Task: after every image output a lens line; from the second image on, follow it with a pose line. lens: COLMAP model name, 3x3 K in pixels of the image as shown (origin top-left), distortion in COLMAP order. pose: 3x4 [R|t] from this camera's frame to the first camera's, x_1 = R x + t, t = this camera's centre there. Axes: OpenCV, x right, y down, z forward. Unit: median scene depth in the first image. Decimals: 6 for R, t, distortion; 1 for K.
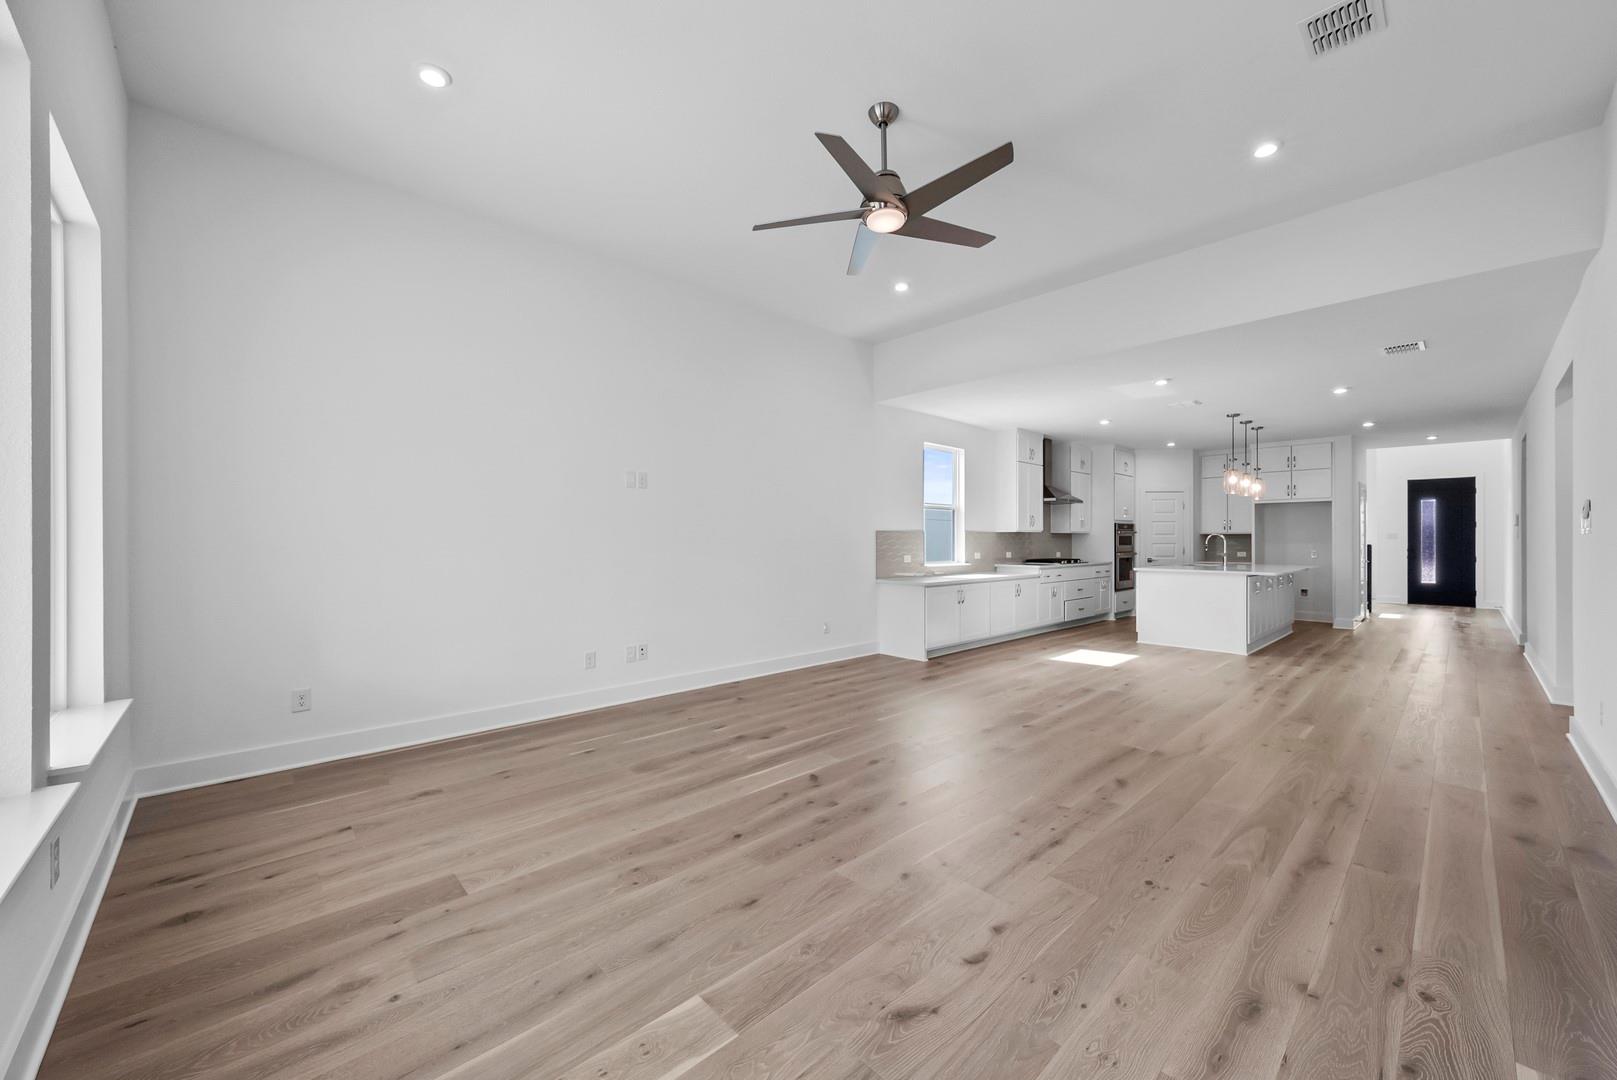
lens RADIAL K [[616.0, 0, 810.3], [0, 616.0, 538.0], [0, 0, 1]] dist [-0.001526, -0.000240]
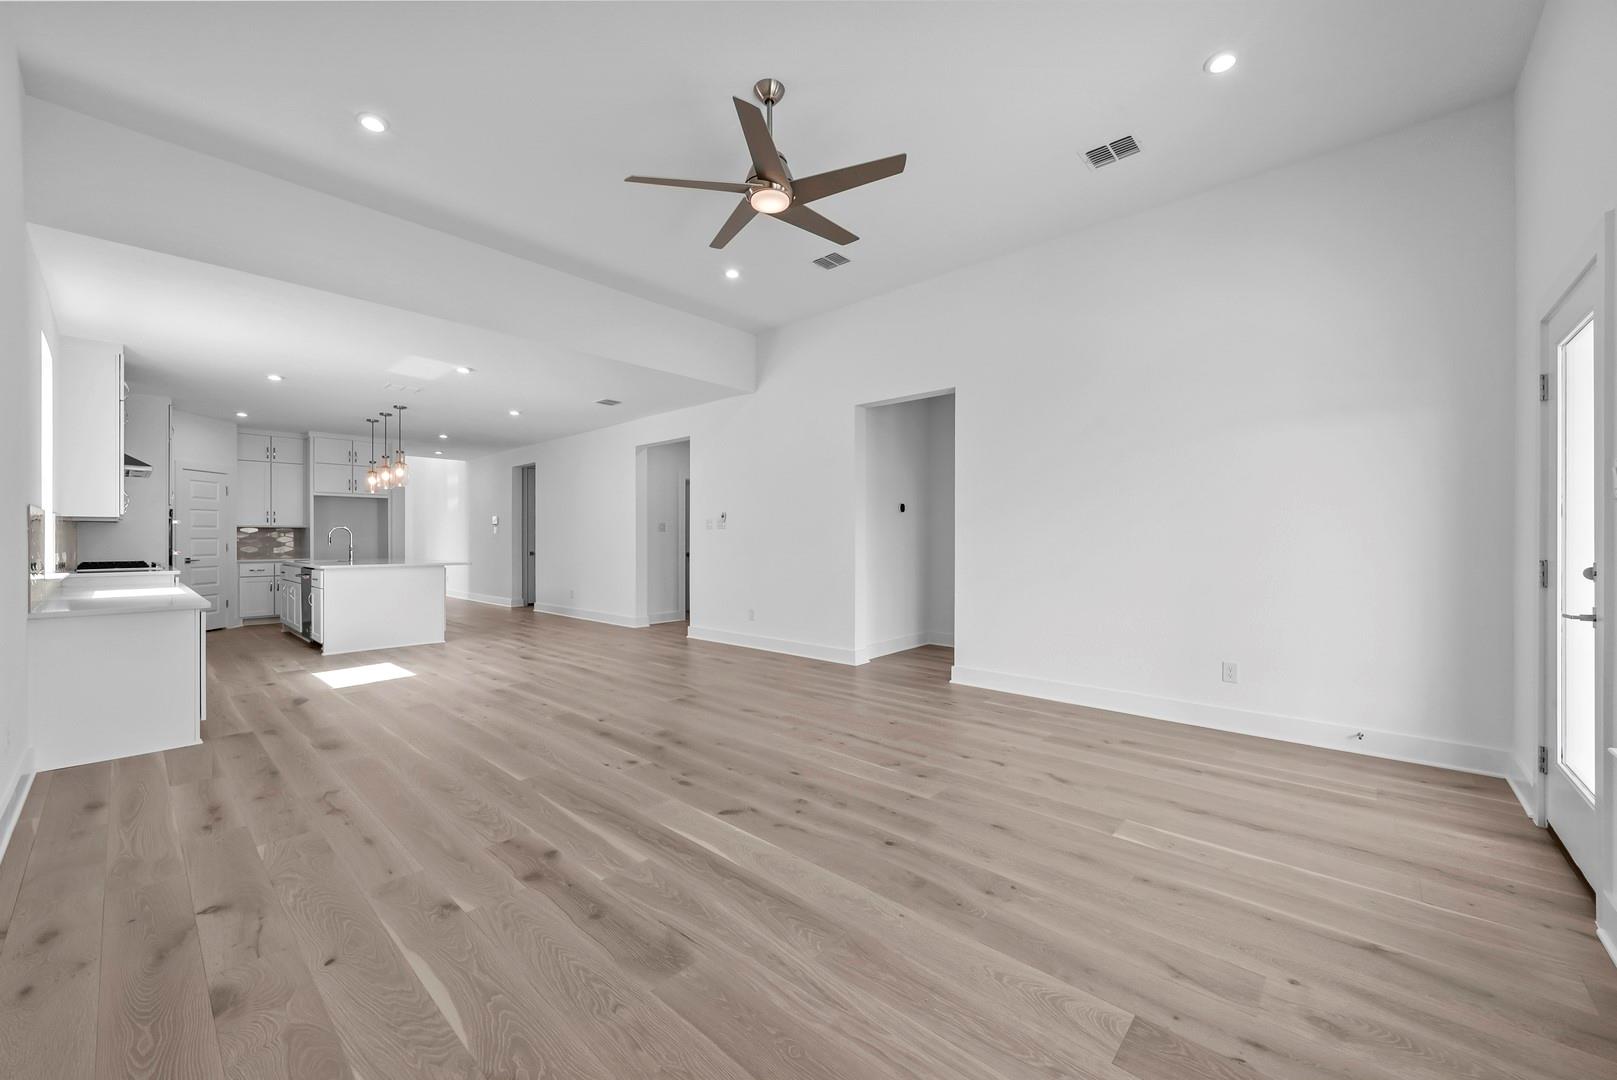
lens RADIAL K [[616.0, 0, 810.4], [0, 616.0, 540.7], [0, 0, 1]] dist [-0.001526, -0.000240]
pose [[-0.080650, -0.005037, 0.996730, -0.974022], [-0.001247, 0.999987, 0.004953, 0.026236], [-0.996742, -0.000844, -0.080655, 1.134812]]
